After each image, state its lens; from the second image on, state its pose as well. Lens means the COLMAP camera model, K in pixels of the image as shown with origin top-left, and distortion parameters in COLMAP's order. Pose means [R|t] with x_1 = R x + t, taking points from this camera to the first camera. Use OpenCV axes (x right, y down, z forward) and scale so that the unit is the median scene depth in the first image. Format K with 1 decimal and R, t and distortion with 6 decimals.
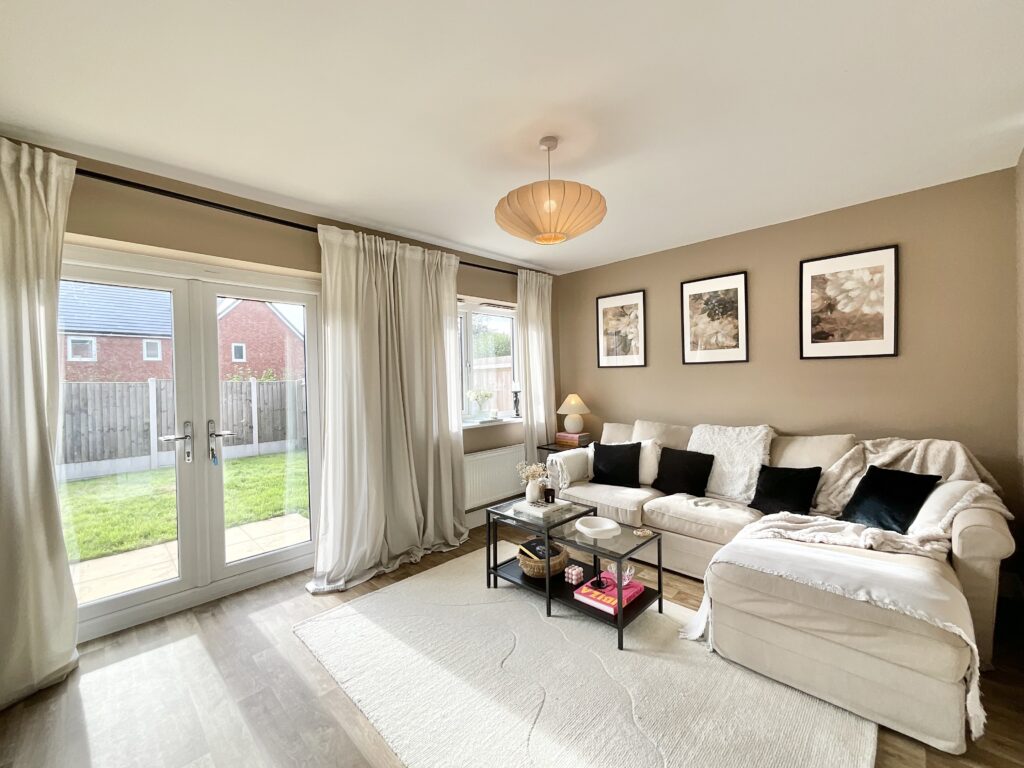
lens RADIAL K [[416.1, 0, 508.6], [0, 416.1, 382.2], [0, 0, 1]] dist [0.002699, 0.001209]
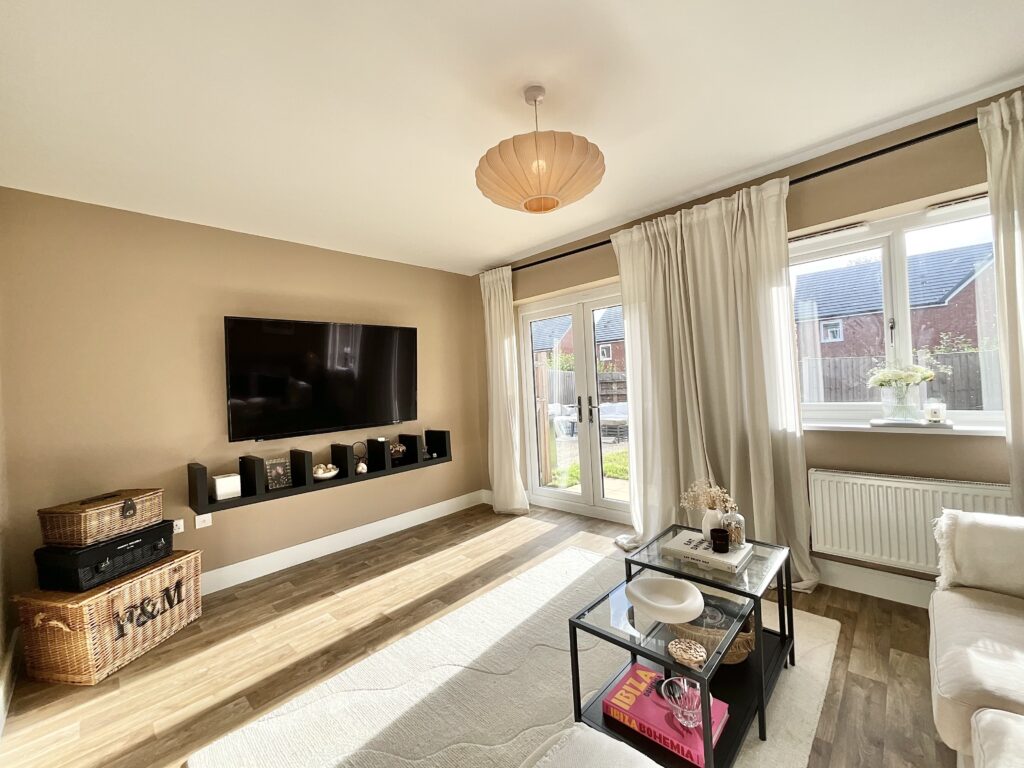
lens RADIAL K [[416.1, 0, 509.7], [0, 416.1, 379.6], [0, 0, 1]] dist [0.002699, 0.001209]
pose [[0.014555, 0.010190, -0.999842, 0.586542], [0.042846, 0.999023, 0.010806, 0.004517], [0.998976, -0.042996, 0.014105, 0.546040]]
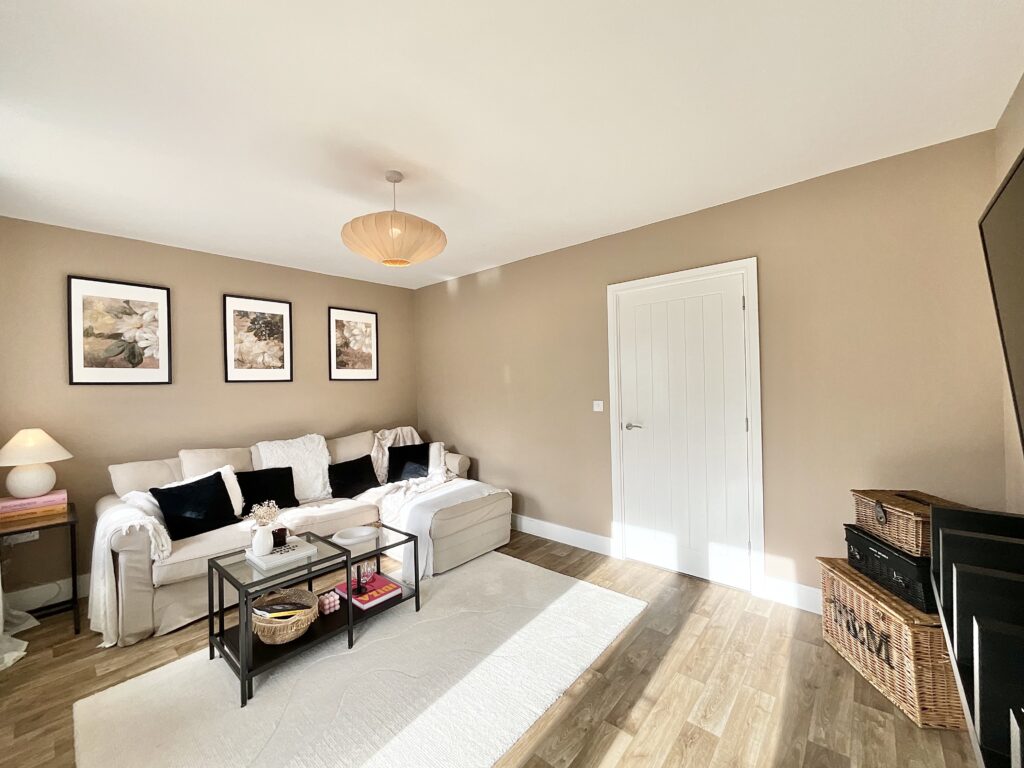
lens RADIAL K [[416.1, 0, 508.9], [0, 416.1, 387.4], [0, 0, 1]] dist [0.002699, 0.001209]
pose [[-0.048811, 0.016621, 0.998670, -0.594650], [0.042345, 0.998997, -0.014557, 0.009185], [-0.997910, 0.041578, -0.049466, 0.466212]]
